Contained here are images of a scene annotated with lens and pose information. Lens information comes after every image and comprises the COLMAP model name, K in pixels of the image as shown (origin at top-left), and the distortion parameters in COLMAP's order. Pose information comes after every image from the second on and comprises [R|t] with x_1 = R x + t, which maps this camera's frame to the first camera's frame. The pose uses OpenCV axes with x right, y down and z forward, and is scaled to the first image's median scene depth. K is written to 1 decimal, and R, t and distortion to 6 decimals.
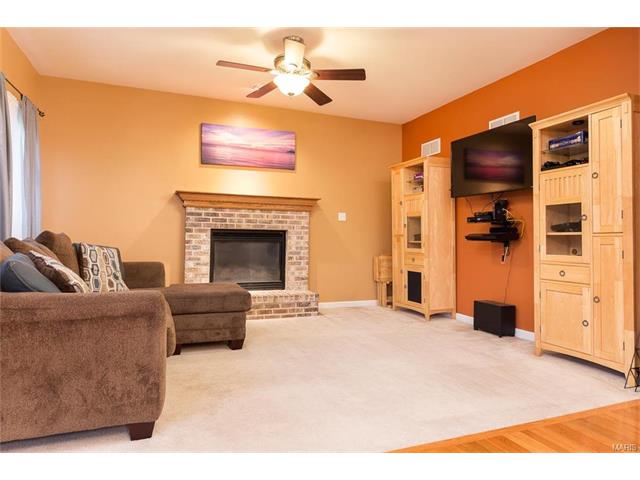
lens RADIAL K [[396.3, 0, 318.6], [0, 396.3, 240.8], [0, 0, 1]] dist [-0.004400, -0.000882]
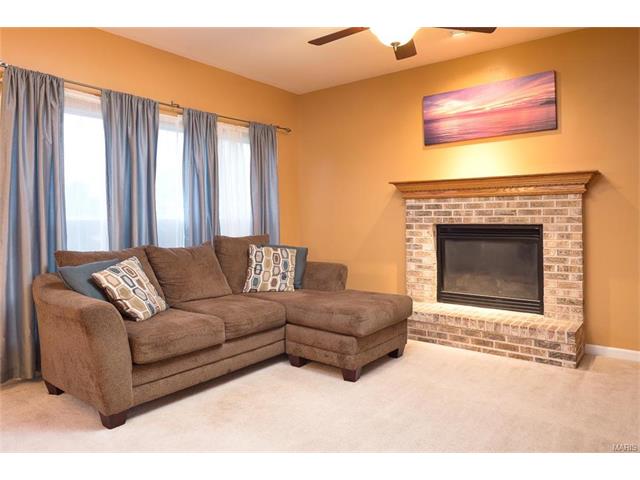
lens RADIAL K [[439.2, 0, 312.2], [0, 439.2, 218.6], [0, 0, 1]] dist [-0.005788, -0.006115]
pose [[0.508636, -0.014662, -0.860857, 0.364319], [0.011070, 0.999884, -0.010489, -0.034307], [0.860911, -0.004195, 0.508739, 0.323319]]
